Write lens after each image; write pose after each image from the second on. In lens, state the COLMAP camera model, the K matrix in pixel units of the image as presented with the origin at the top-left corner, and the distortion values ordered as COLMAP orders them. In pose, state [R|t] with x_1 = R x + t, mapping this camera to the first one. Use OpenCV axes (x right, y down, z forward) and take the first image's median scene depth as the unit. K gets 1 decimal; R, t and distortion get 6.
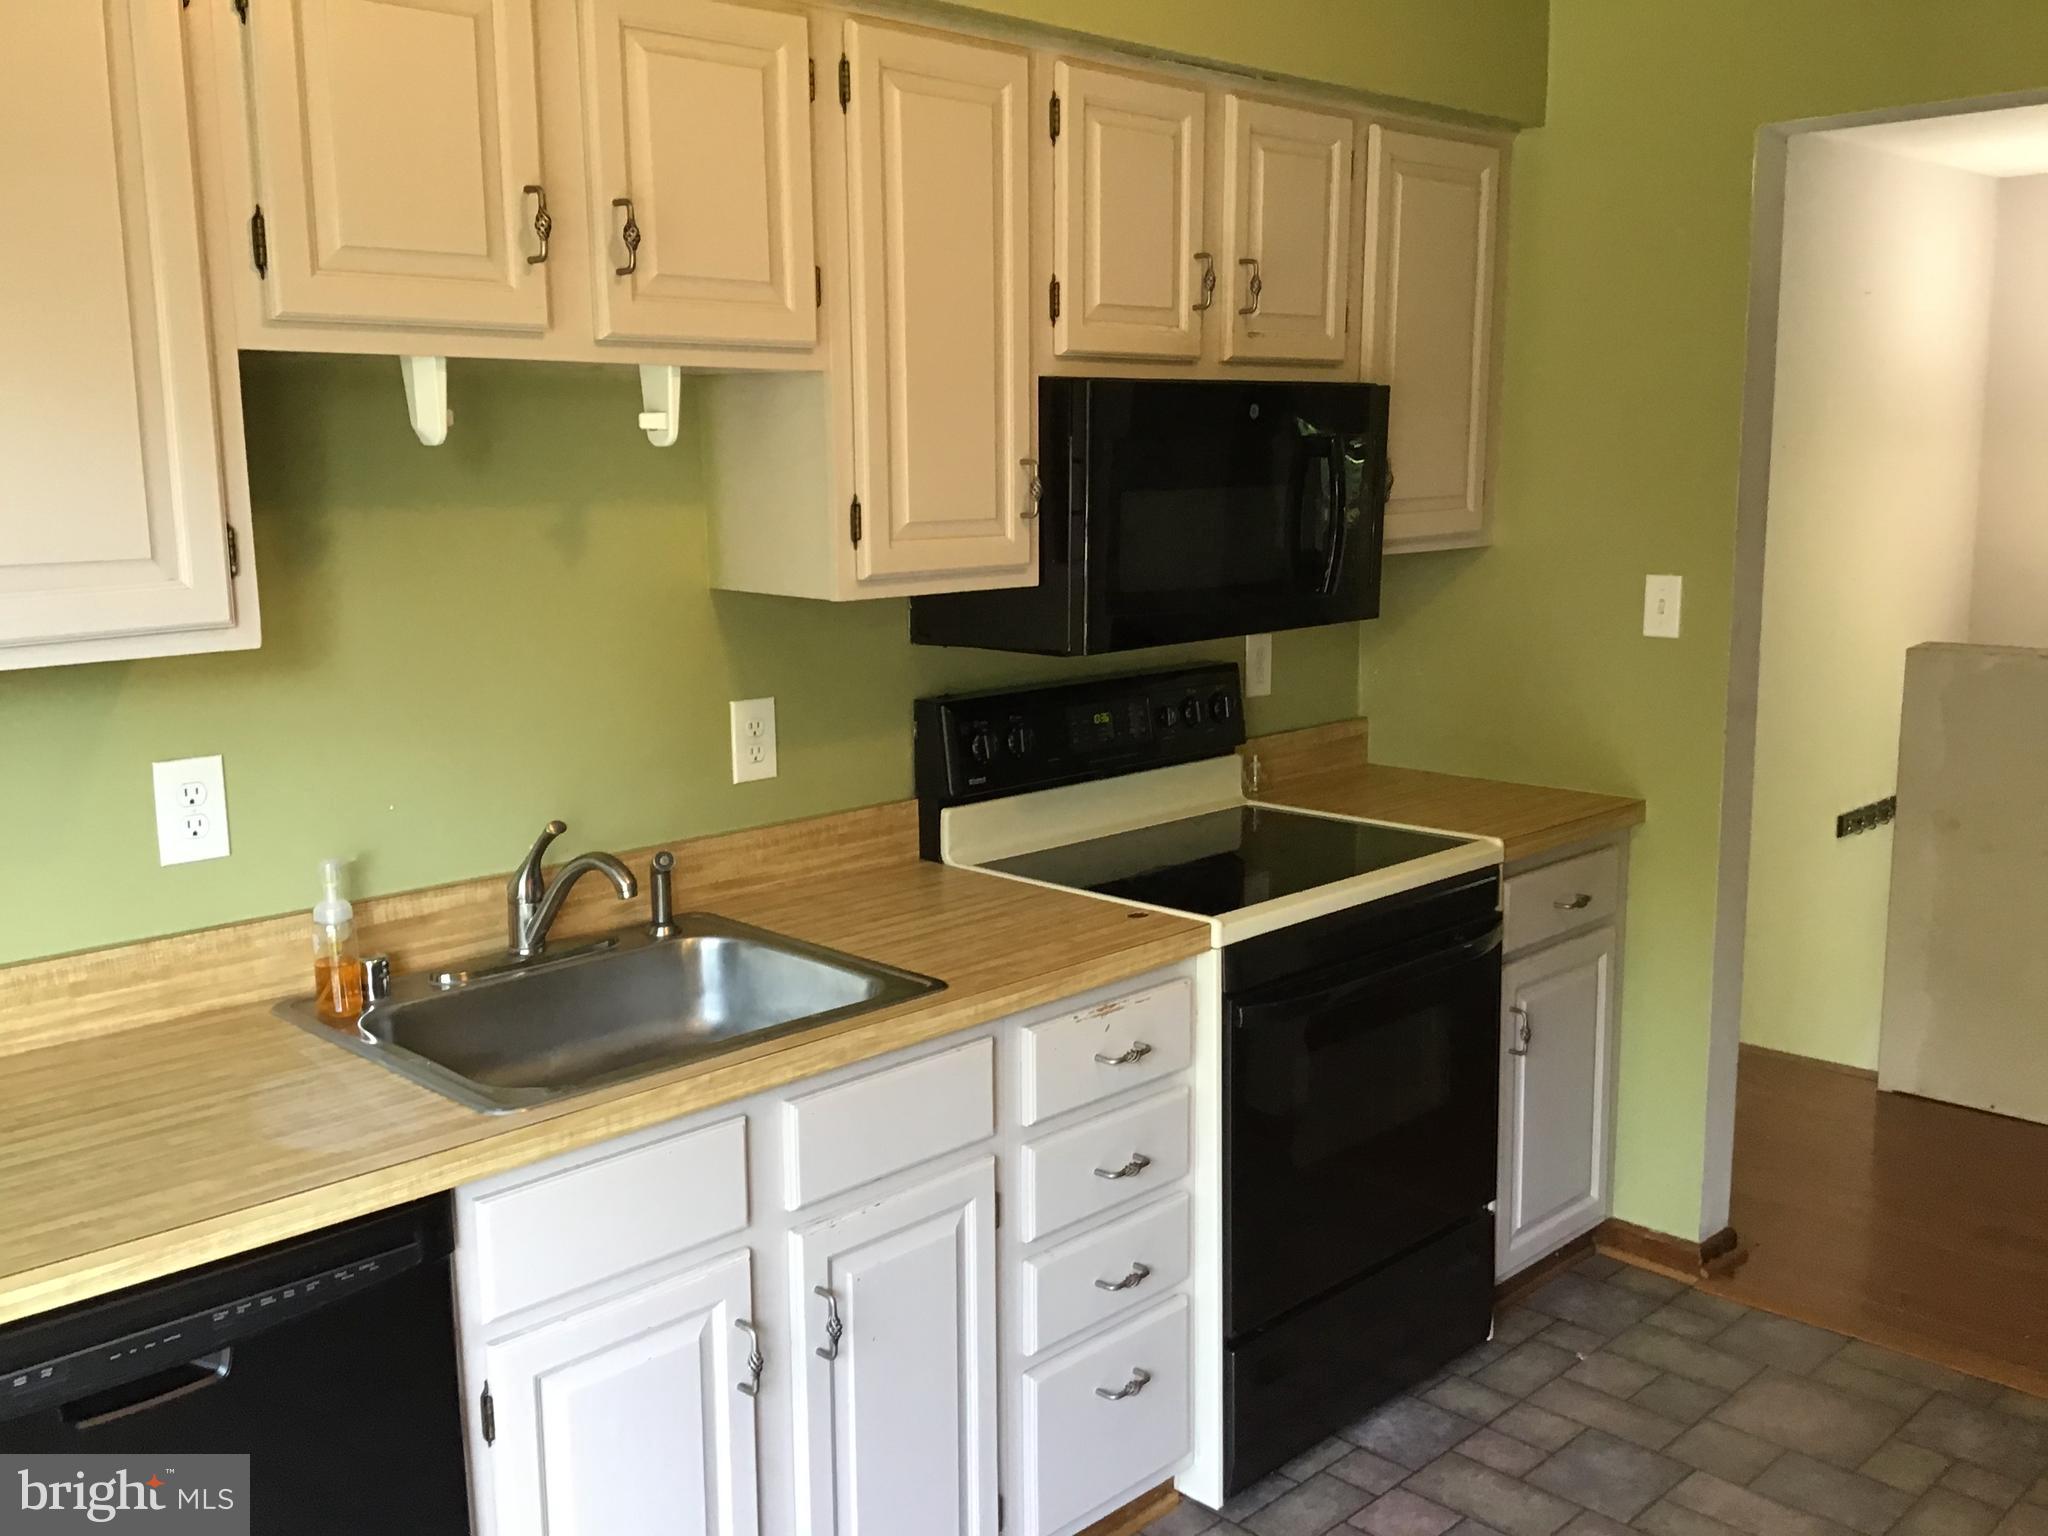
lens RADIAL K [[1859.9, 0, 1024.0], [0, 1859.9, 768.0], [0, 0, 1]] dist [0.166229, -0.299003]
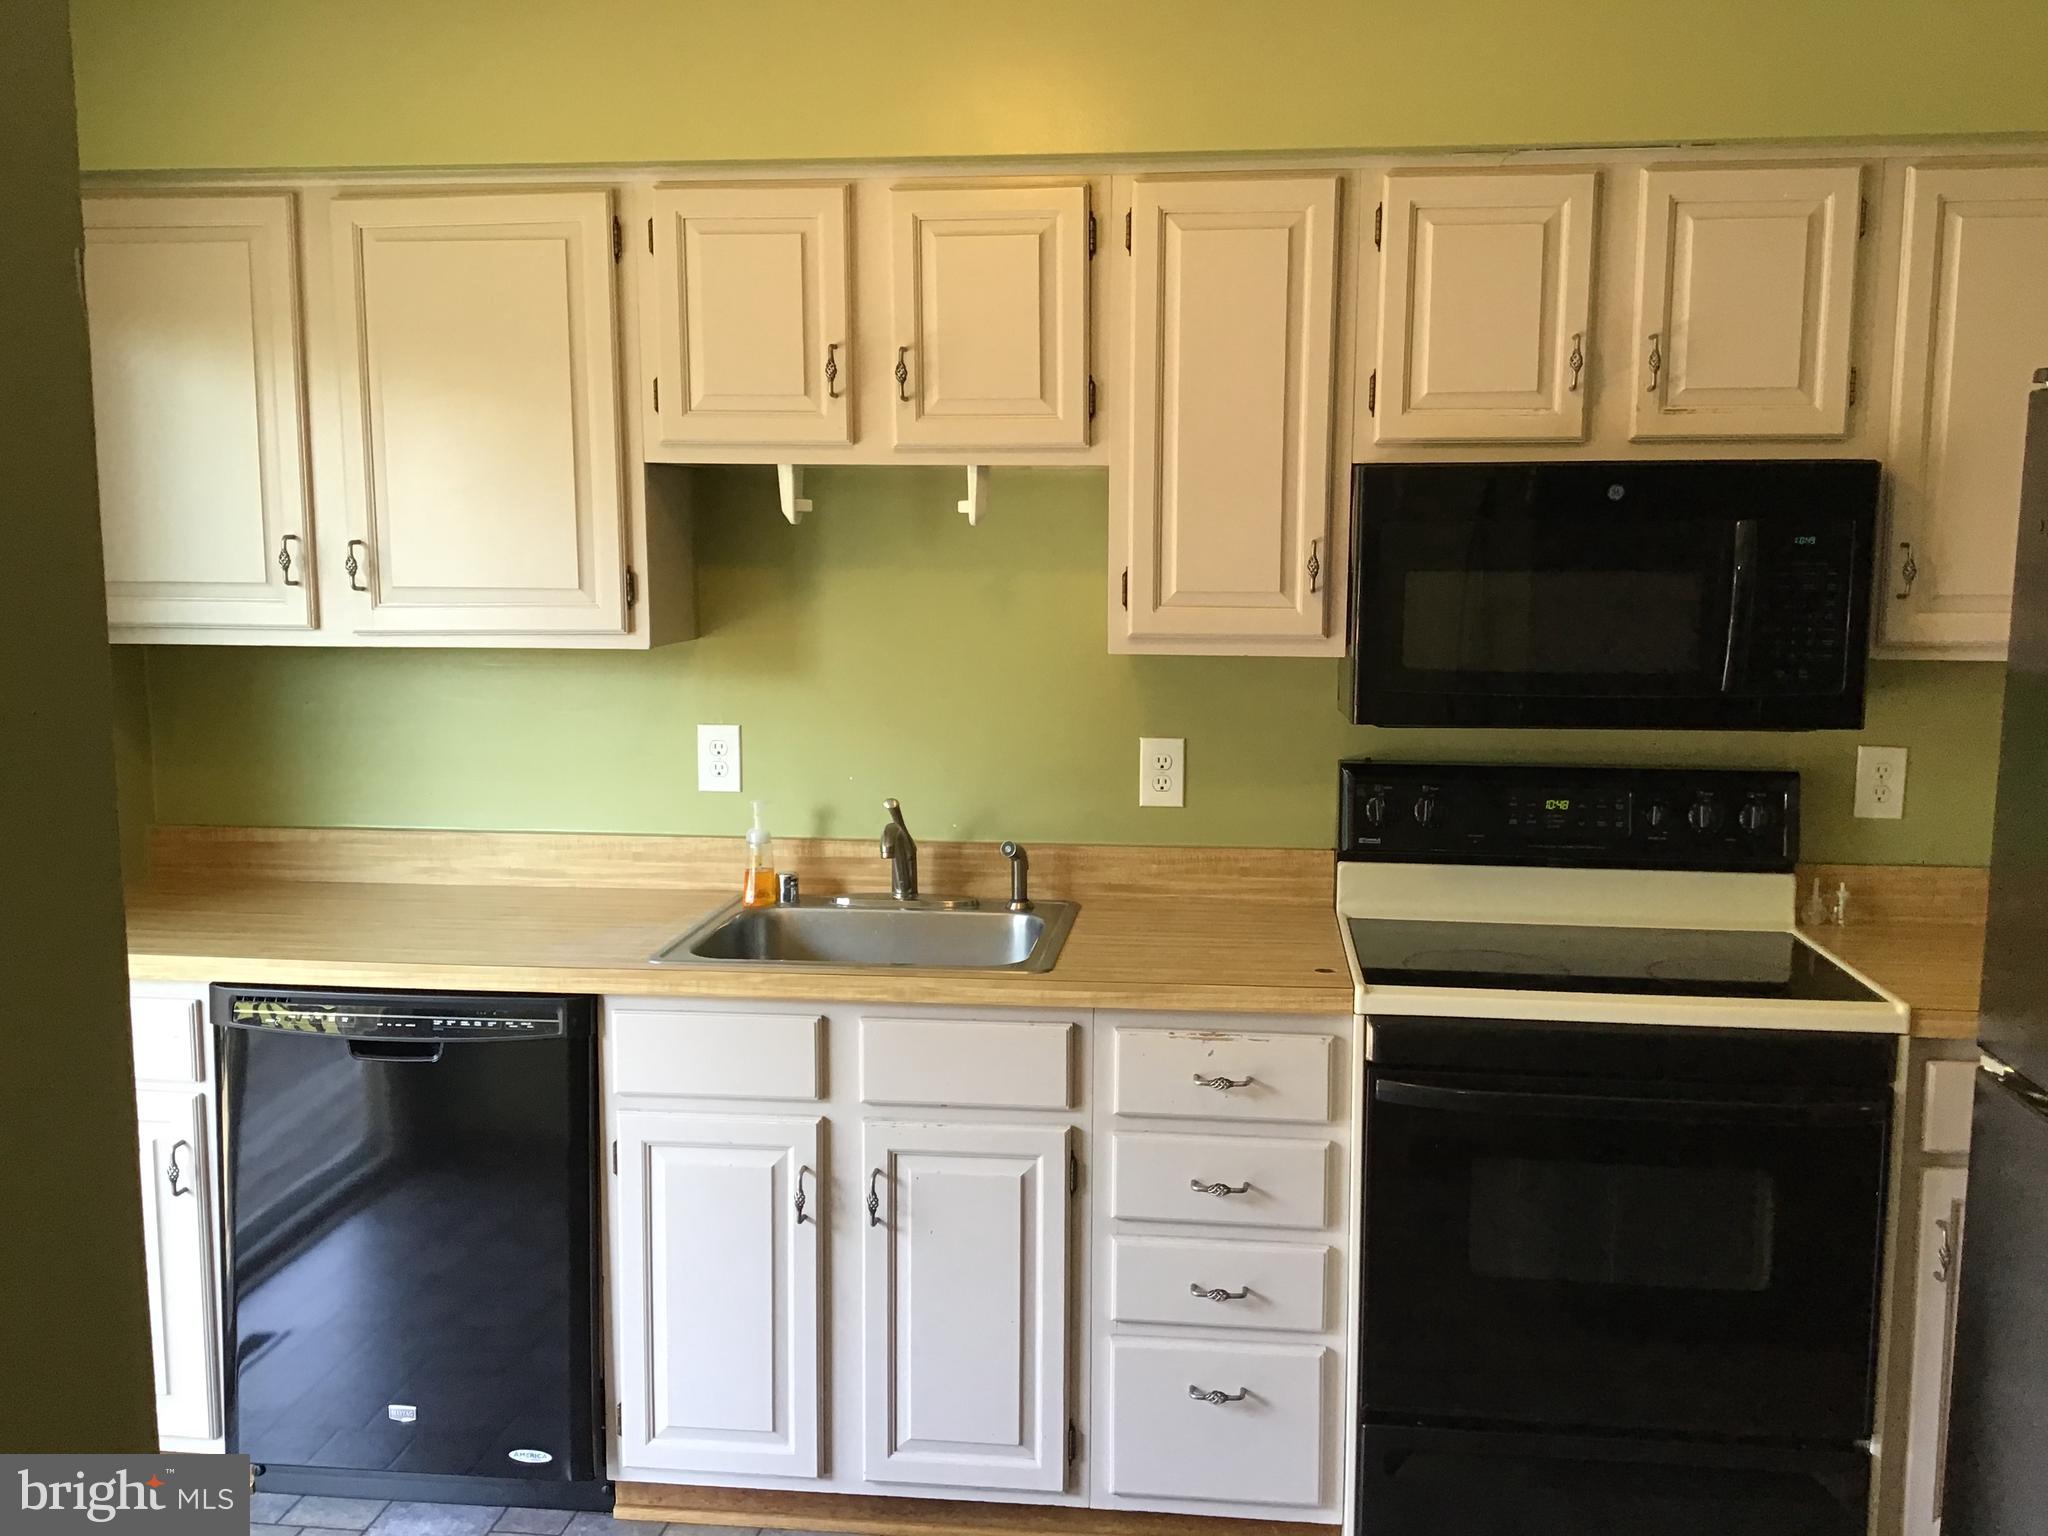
lens RADIAL K [[1859.9, 0, 1024.0], [0, 1859.9, 768.0], [0, 0, 1]] dist [0.166229, -0.299003]
pose [[0.623362, 0.106786, -0.774607, 0.831266], [-0.142821, 0.989515, 0.021479, -0.035504], [0.768779, 0.097241, 0.632078, 0.211224]]
